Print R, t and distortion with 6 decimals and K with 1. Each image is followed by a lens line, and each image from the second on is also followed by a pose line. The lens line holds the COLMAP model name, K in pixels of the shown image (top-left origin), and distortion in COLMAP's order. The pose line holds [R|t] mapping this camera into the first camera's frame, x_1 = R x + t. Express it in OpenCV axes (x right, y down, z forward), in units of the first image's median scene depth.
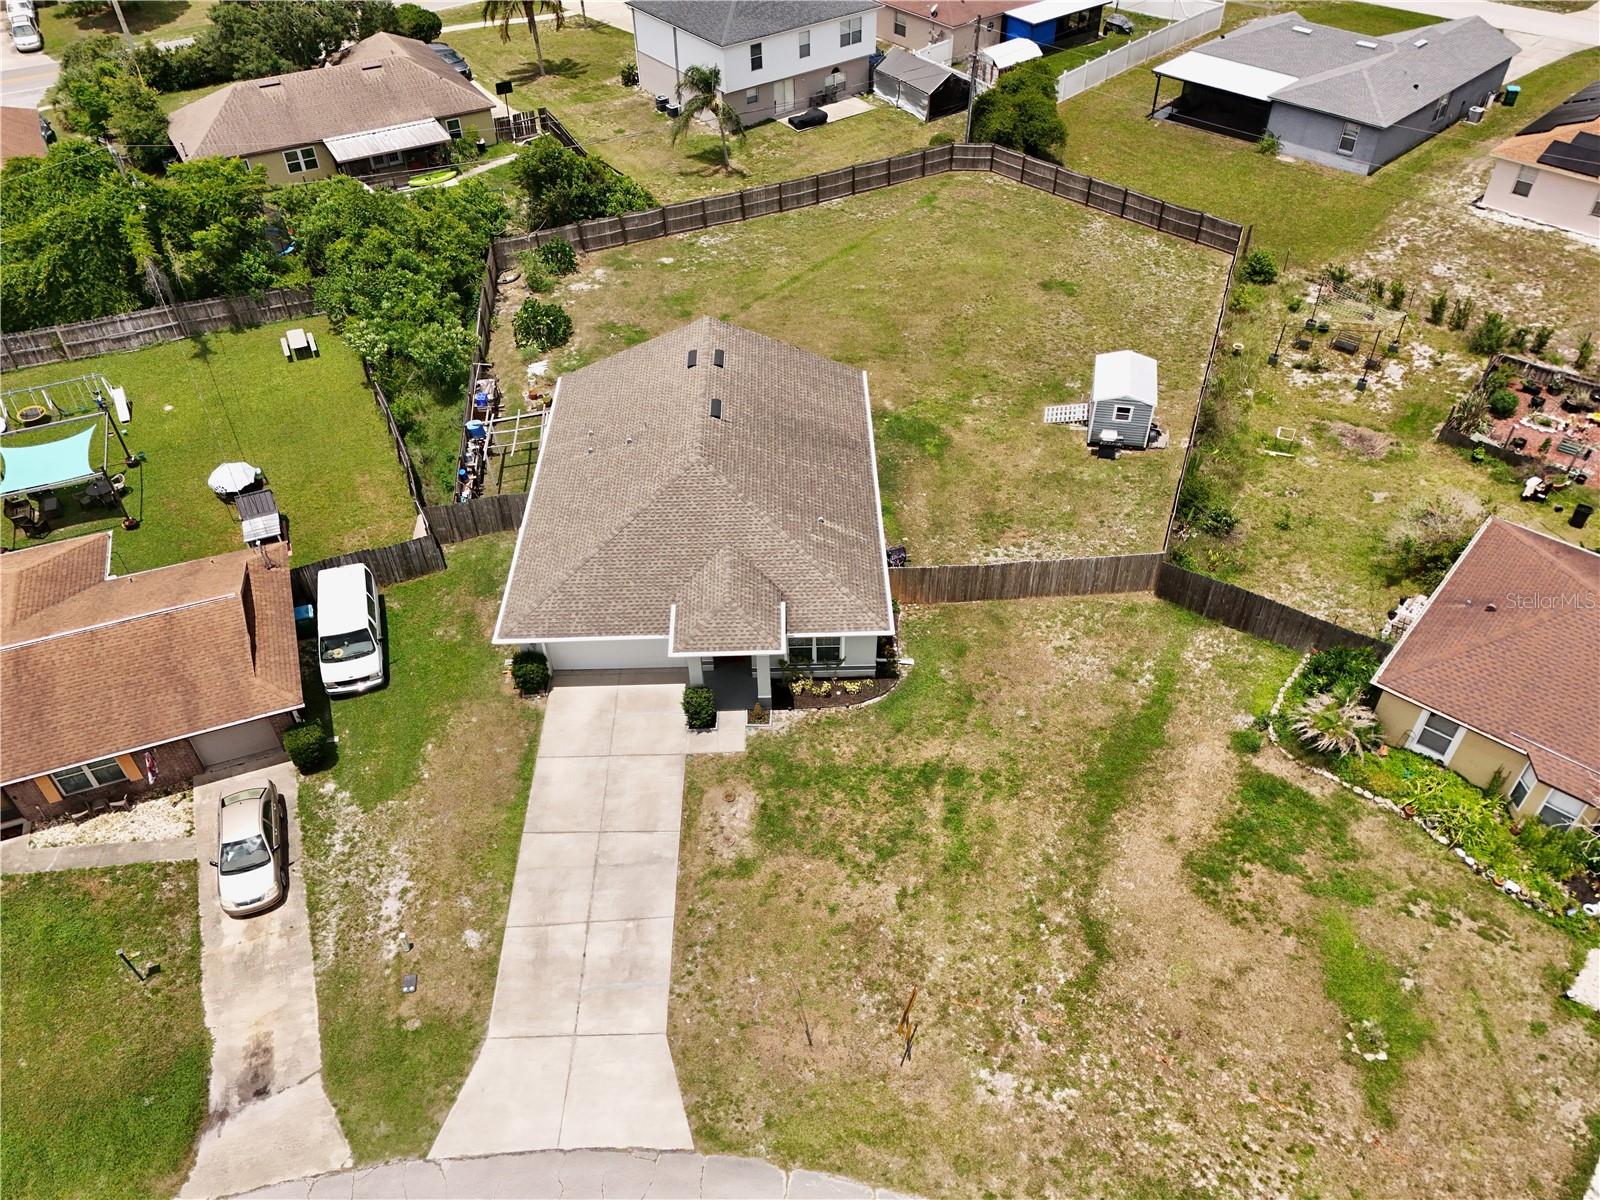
lens RADIAL K [[1183.0, 0, 802.1], [0, 1183.0, 607.4], [0, 0, 1]] dist [0.065860, -0.052628]
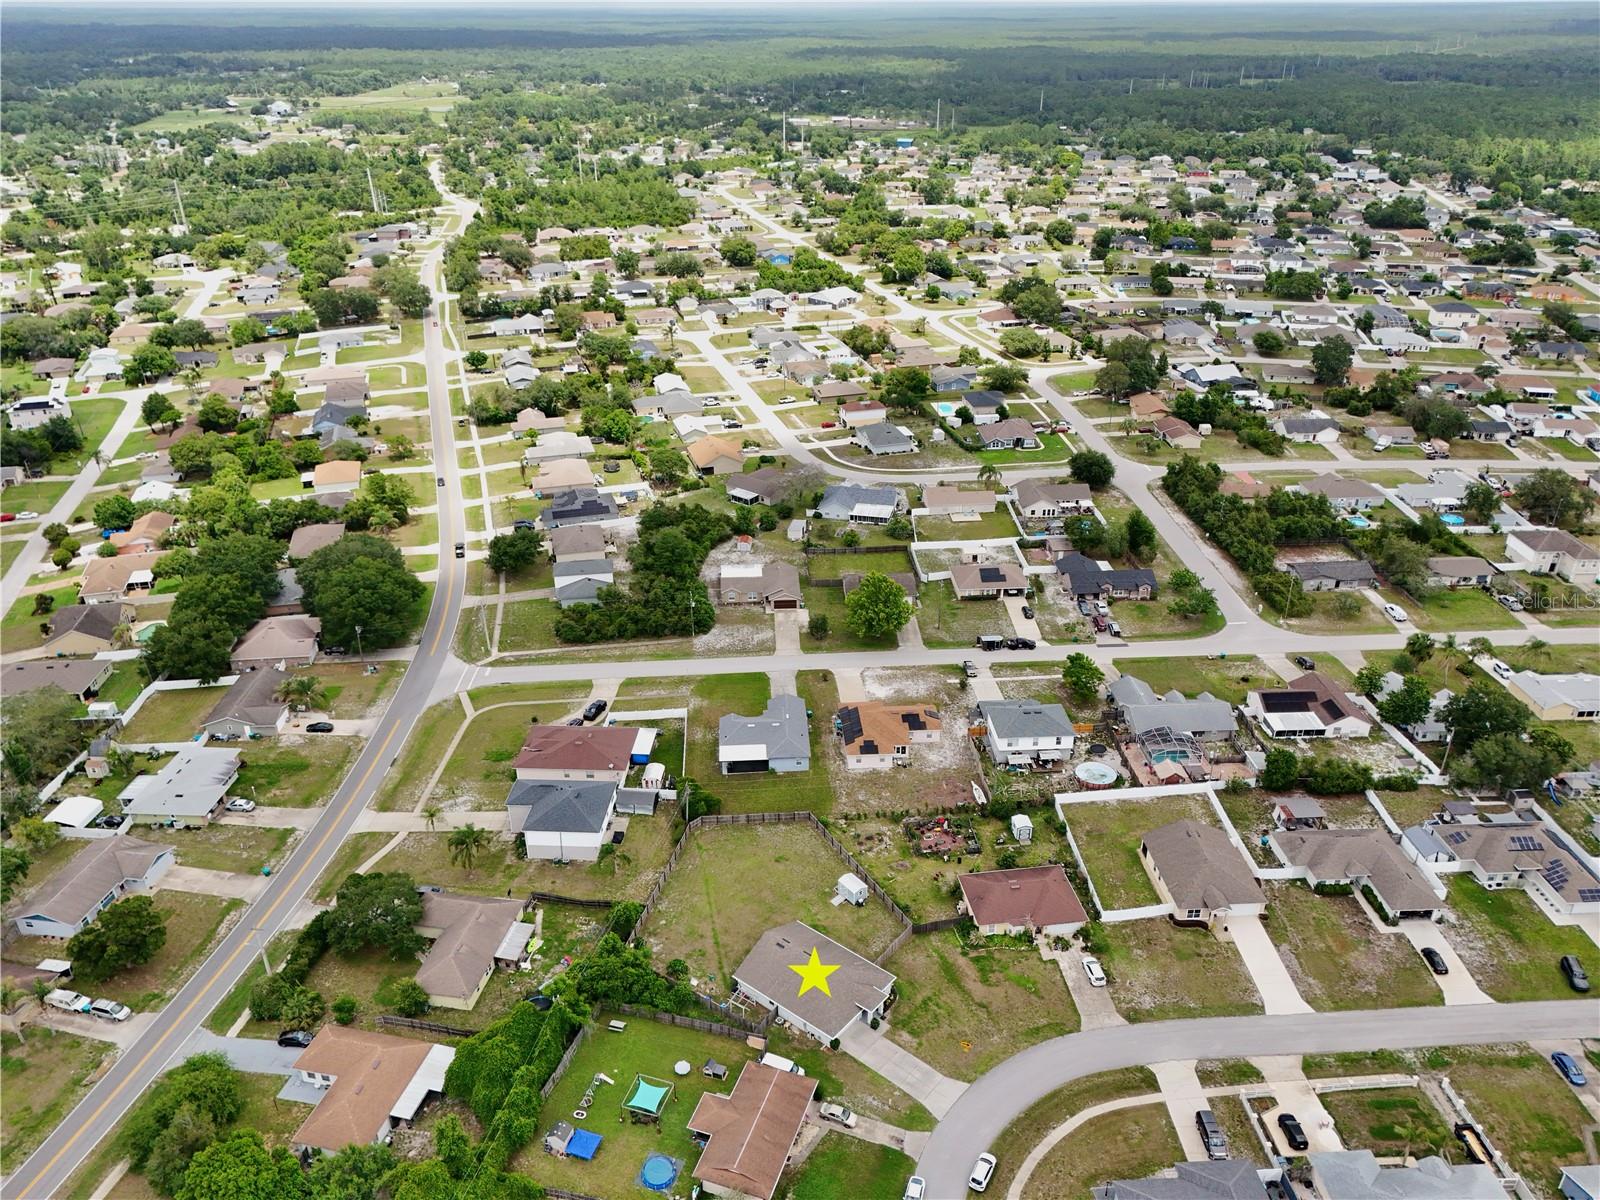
lens RADIAL K [[1180.5, 0, 803.7], [0, 1180.5, 610.2], [0, 0, 1]] dist [0.075916, -0.076892]
pose [[0.650777, -0.337248, 0.680260, -2.514503], [0.505116, 0.861215, -0.056265, -1.008193], [-0.566875, 0.380226, 0.730809, -2.279669]]
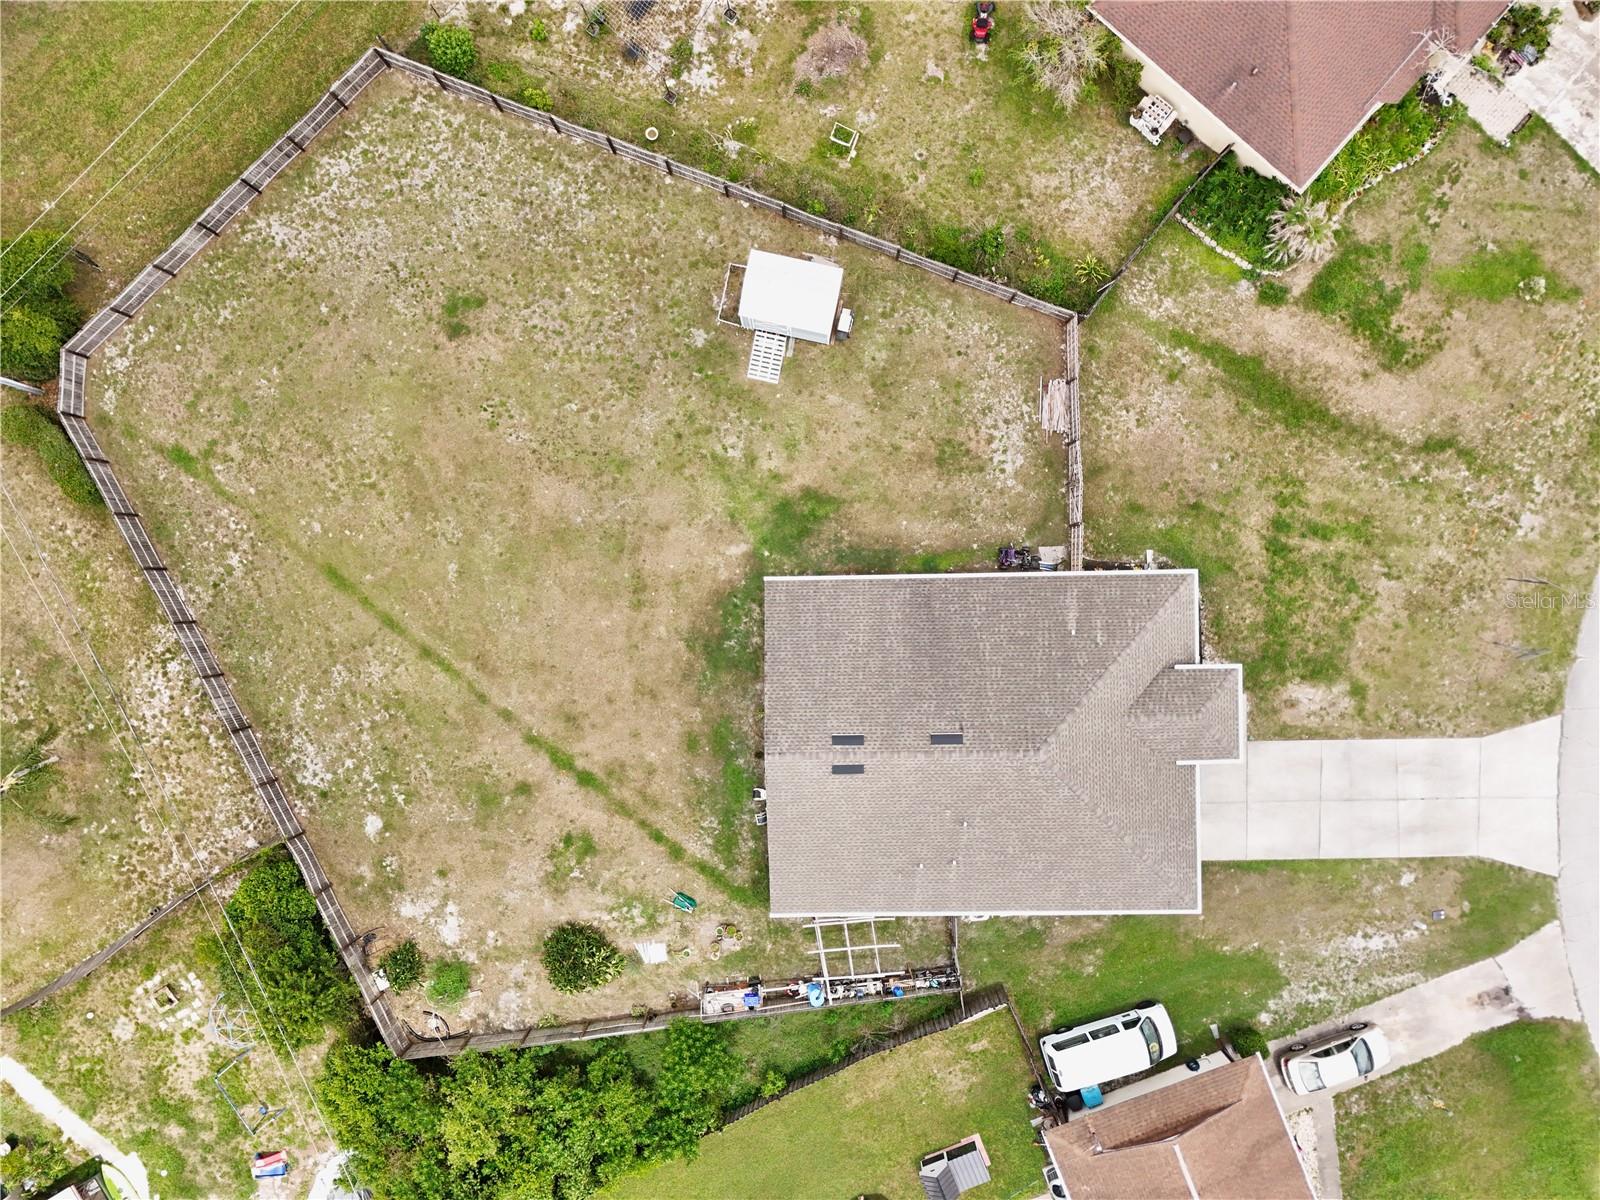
lens RADIAL K [[1183.0, 0, 802.1], [0, 1183.0, 607.4], [0, 0, 1]] dist [0.065860, -0.052628]
pose [[0.003221, -0.999978, -0.005797, 0.049720], [0.677875, -0.002078, 0.735174, -1.162592], [-0.735170, -0.006297, 0.677854, 0.514834]]
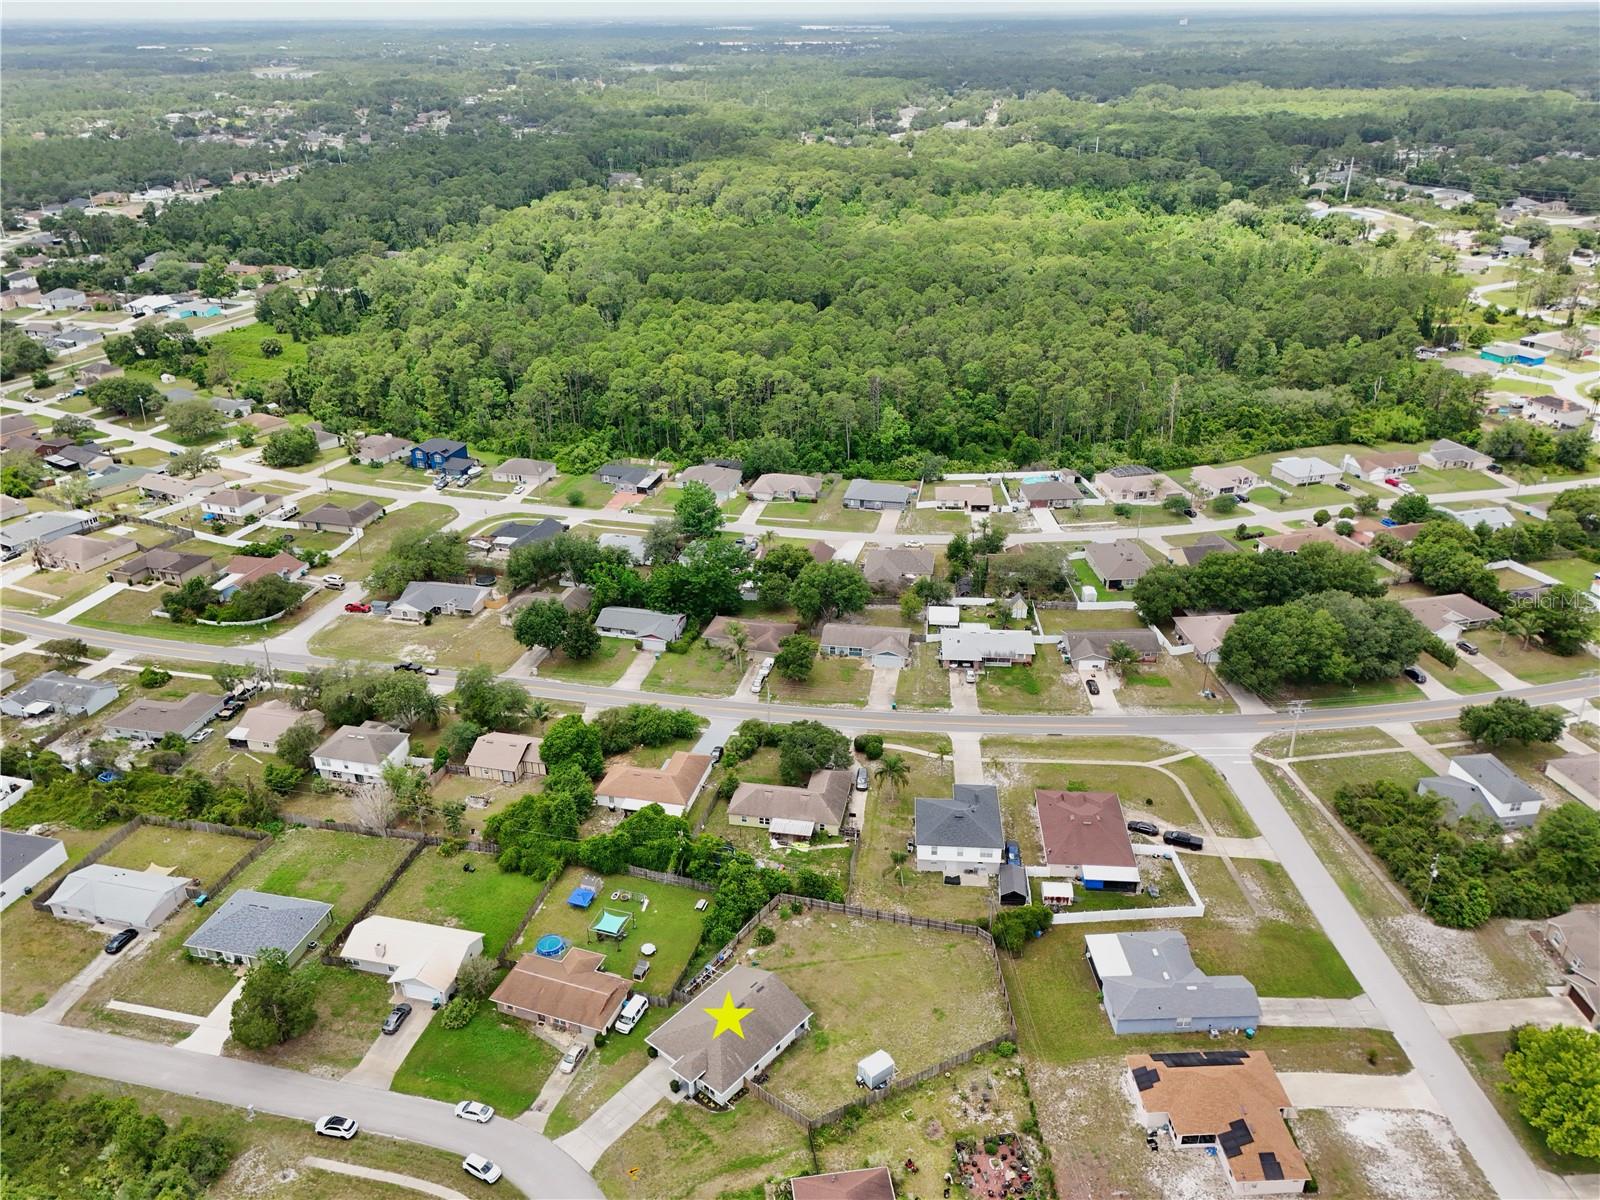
lens RADIAL K [[1180.5, 0, 803.7], [0, 1180.5, 610.2], [0, 0, 1]] dist [0.075916, -0.076892]
pose [[0.749441, 0.302026, -0.589168, 2.031359], [-0.441938, 0.890821, -0.105497, -1.059552], [0.492980, 0.339440, 0.801094, -2.356003]]
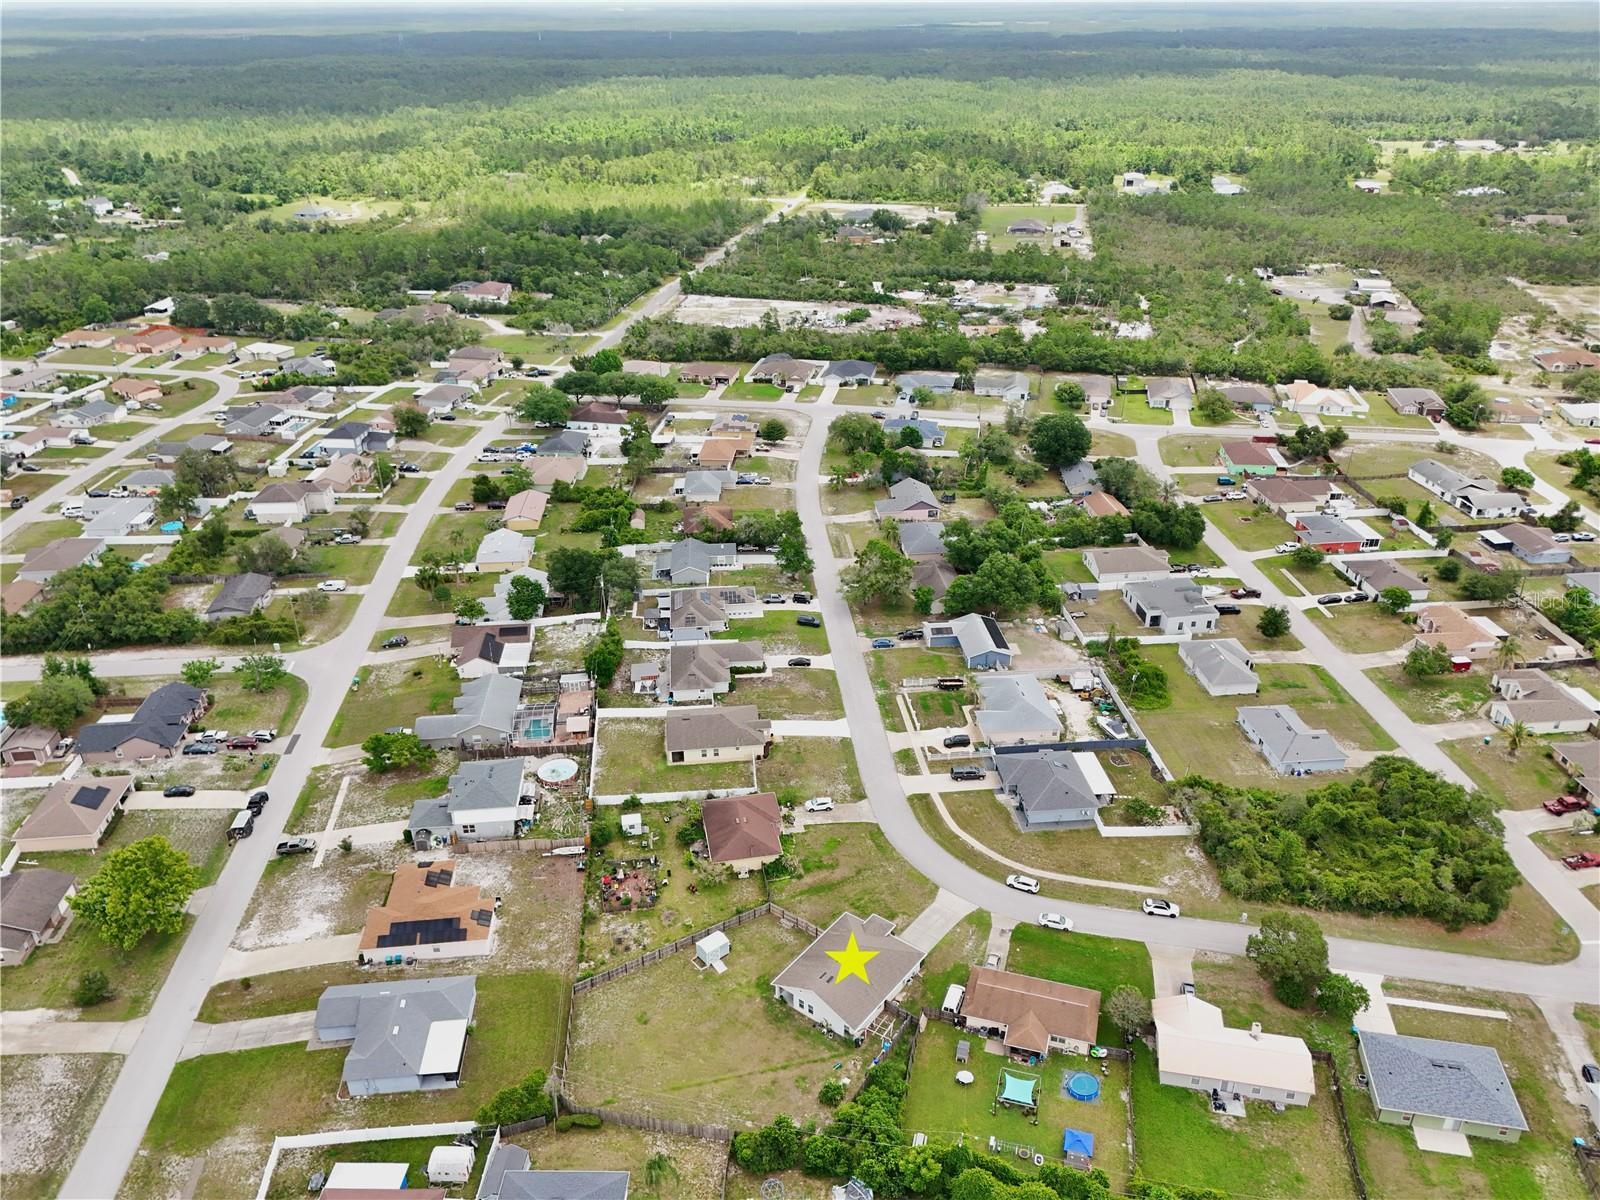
lens RADIAL K [[1180.5, 0, 803.7], [0, 1180.5, 610.2], [0, 0, 1]] dist [0.075916, -0.076892]
pose [[-0.783588, -0.268915, 0.560067, -1.973083], [0.426944, 0.421815, 0.799869, -4.064274], [-0.451342, 0.865885, -0.215717, 1.102066]]
